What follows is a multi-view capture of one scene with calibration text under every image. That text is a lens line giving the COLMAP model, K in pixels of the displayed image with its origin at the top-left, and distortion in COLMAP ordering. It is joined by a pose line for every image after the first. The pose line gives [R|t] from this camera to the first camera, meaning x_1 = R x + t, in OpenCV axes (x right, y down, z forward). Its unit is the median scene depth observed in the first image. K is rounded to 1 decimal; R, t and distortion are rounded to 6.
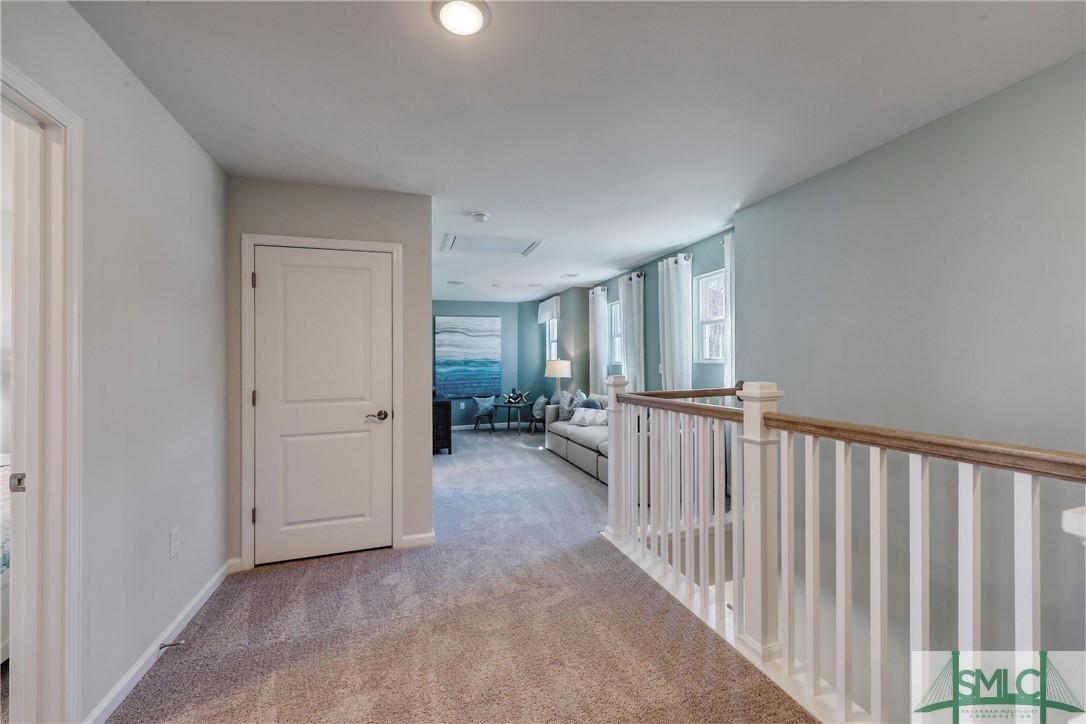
lens RADIAL K [[427.7, 0, 541.8], [0, 427.7, 362.5], [0, 0, 1]] dist [0.000281, -0.000057]
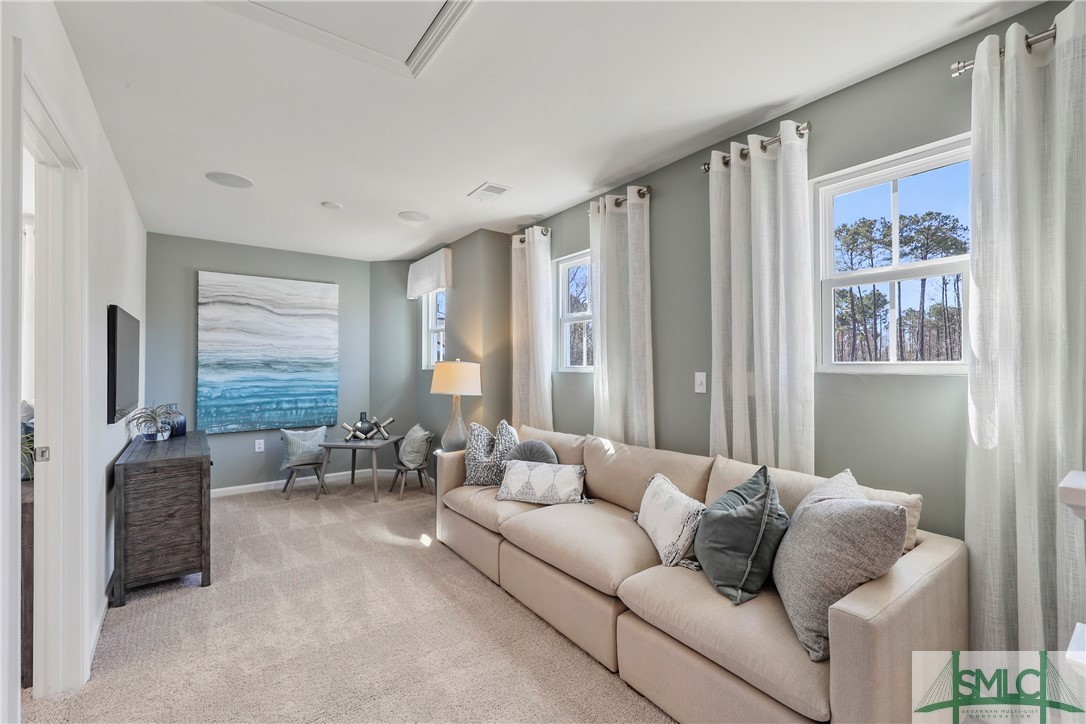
lens RADIAL K [[457.5, 0, 526.5], [0, 457.5, 377.6], [0, 0, 1]] dist [-0.000685, -0.000028]
pose [[0.954956, 0.008214, 0.296633, -0.041756], [-0.015217, 0.999657, 0.021306, 0.000149], [-0.296356, -0.024861, 0.954754, 0.393568]]
